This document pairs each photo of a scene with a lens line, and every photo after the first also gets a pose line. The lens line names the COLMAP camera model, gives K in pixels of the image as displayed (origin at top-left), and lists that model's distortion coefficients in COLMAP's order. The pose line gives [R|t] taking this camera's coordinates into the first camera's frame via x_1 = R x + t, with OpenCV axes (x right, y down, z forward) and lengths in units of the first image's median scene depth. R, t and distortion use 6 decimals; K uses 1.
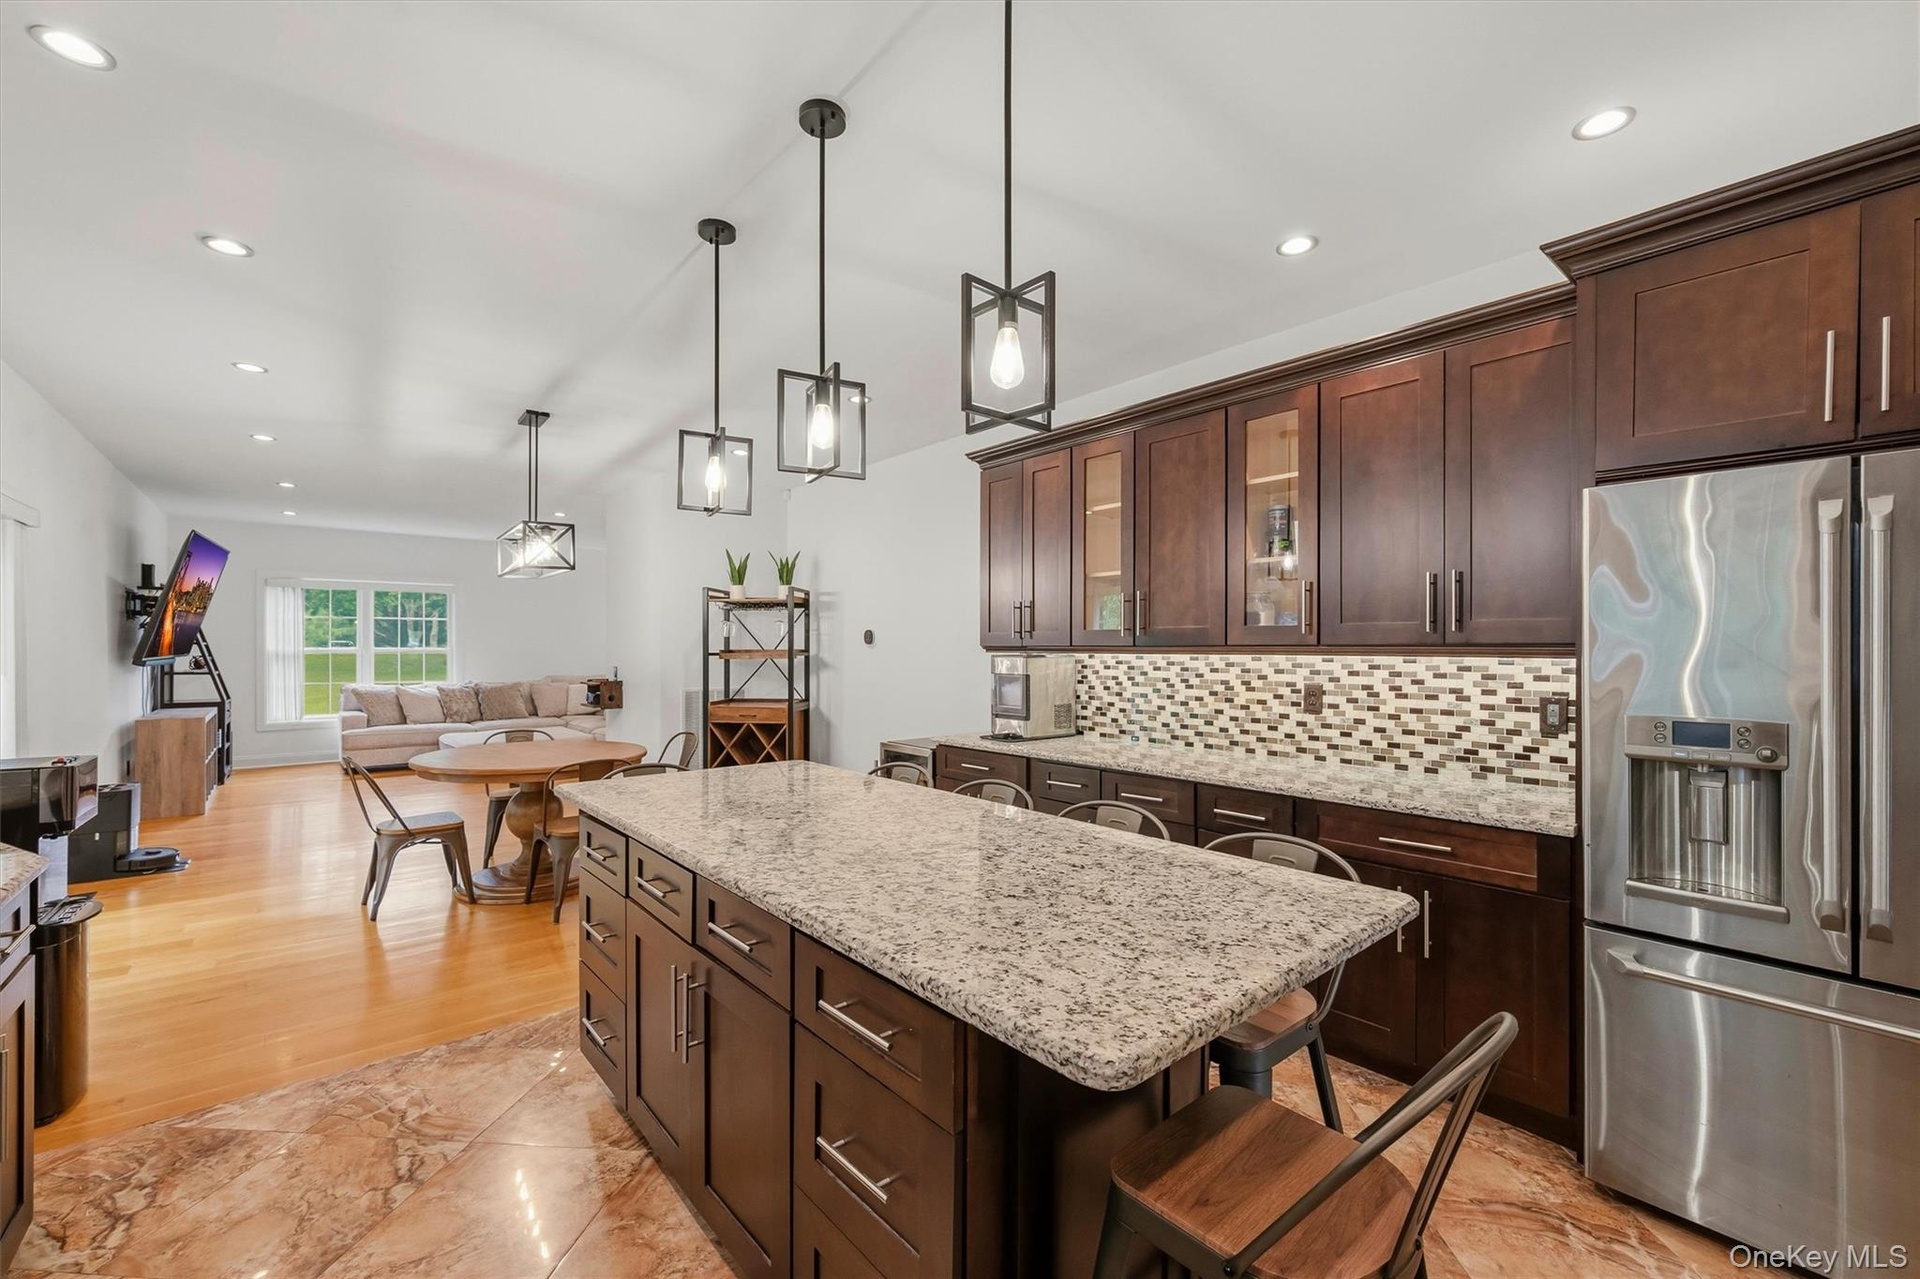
lens RADIAL K [[764.4, 0, 953.6], [0, 764.4, 644.7], [0, 0, 1]] dist [0.020975, 0.000352]
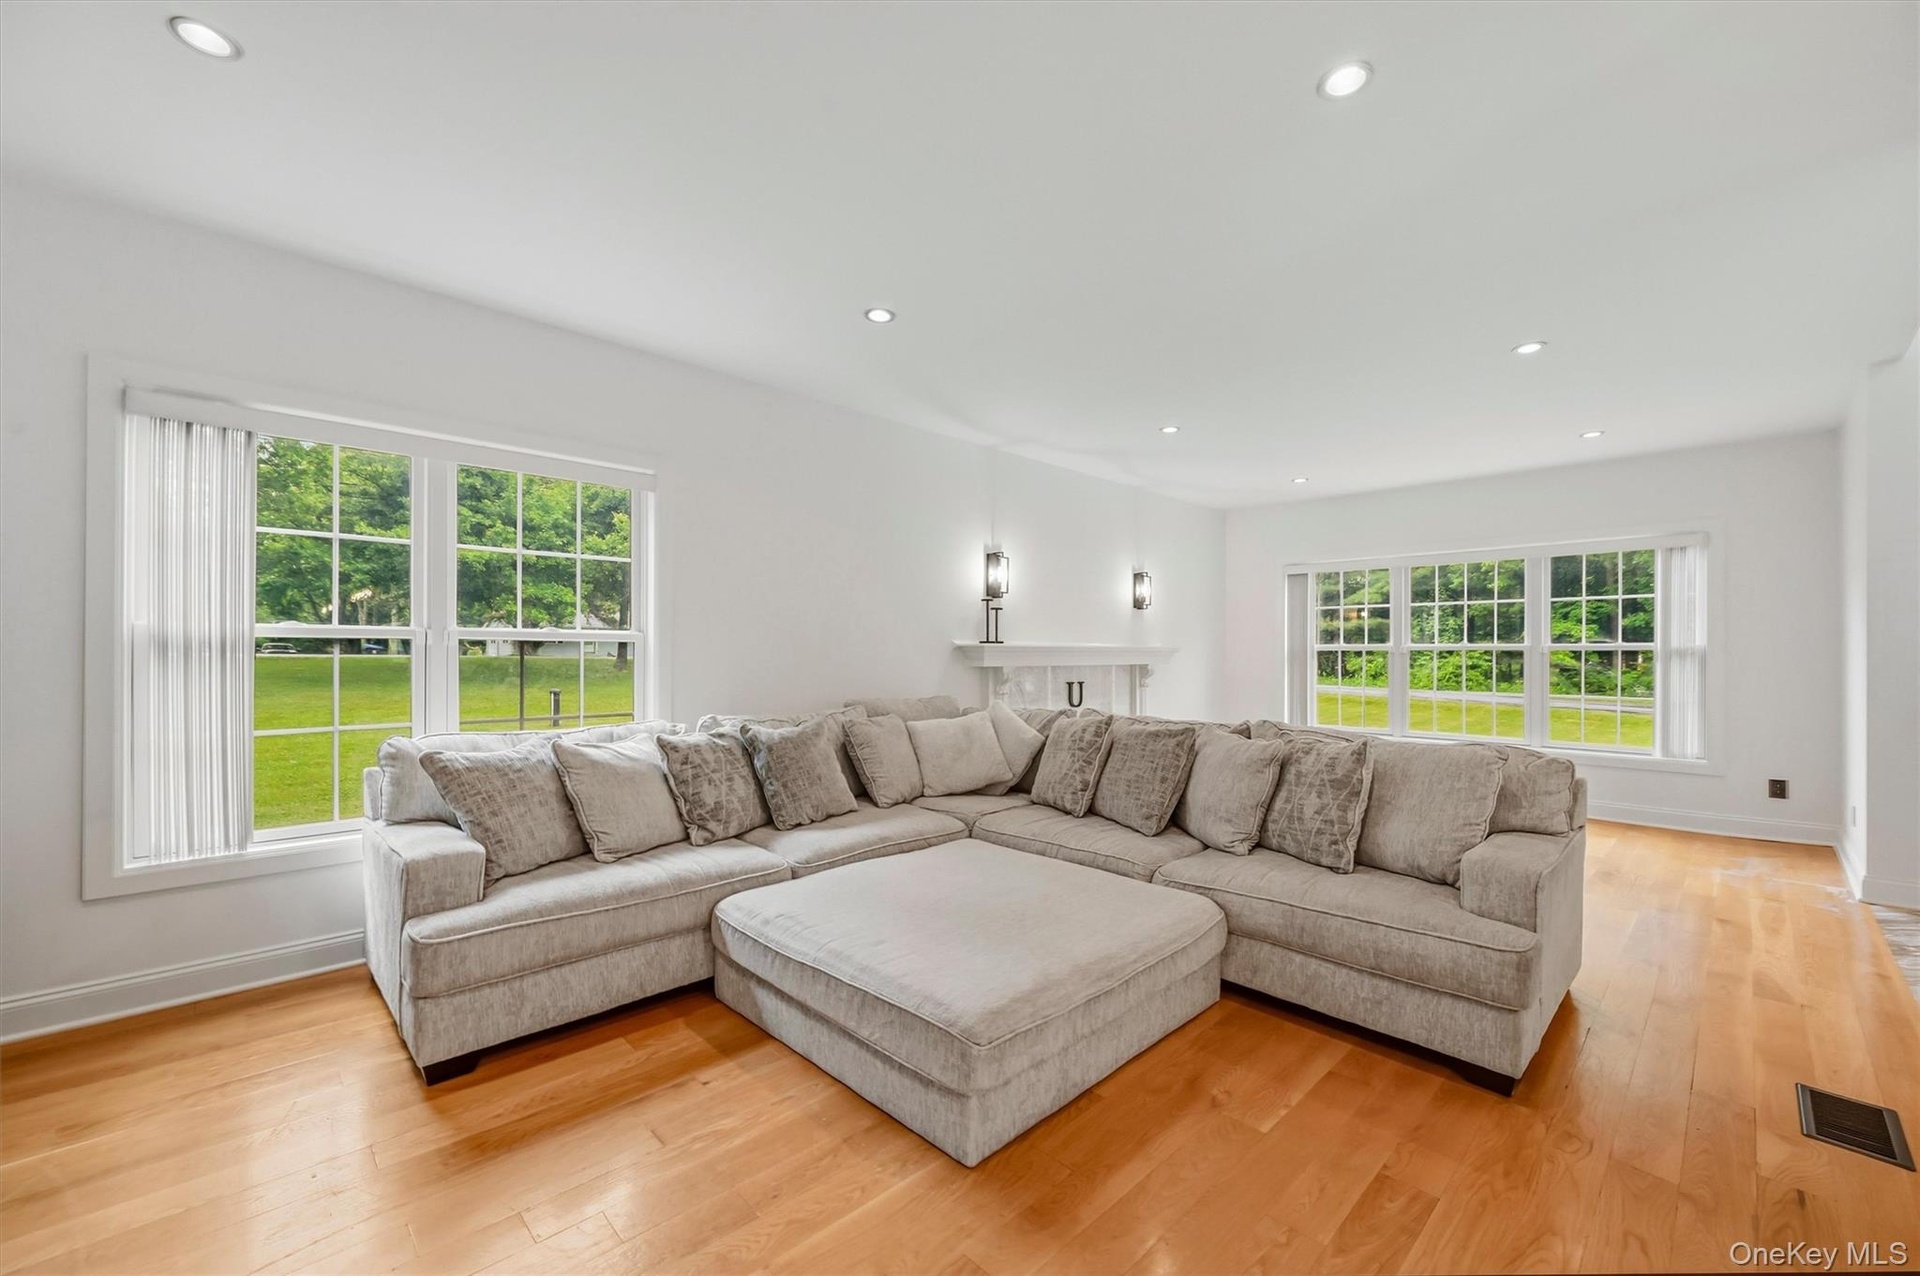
lens RADIAL K [[764.4, 0, 952.4], [0, 764.4, 642.1], [0, 0, 1]] dist [0.020975, 0.000352]
pose [[0.998547, 0.005812, 0.053567, -0.565970], [-0.005968, 0.999978, 0.002766, 0.010897], [-0.053549, -0.003082, 0.998560, 0.663490]]
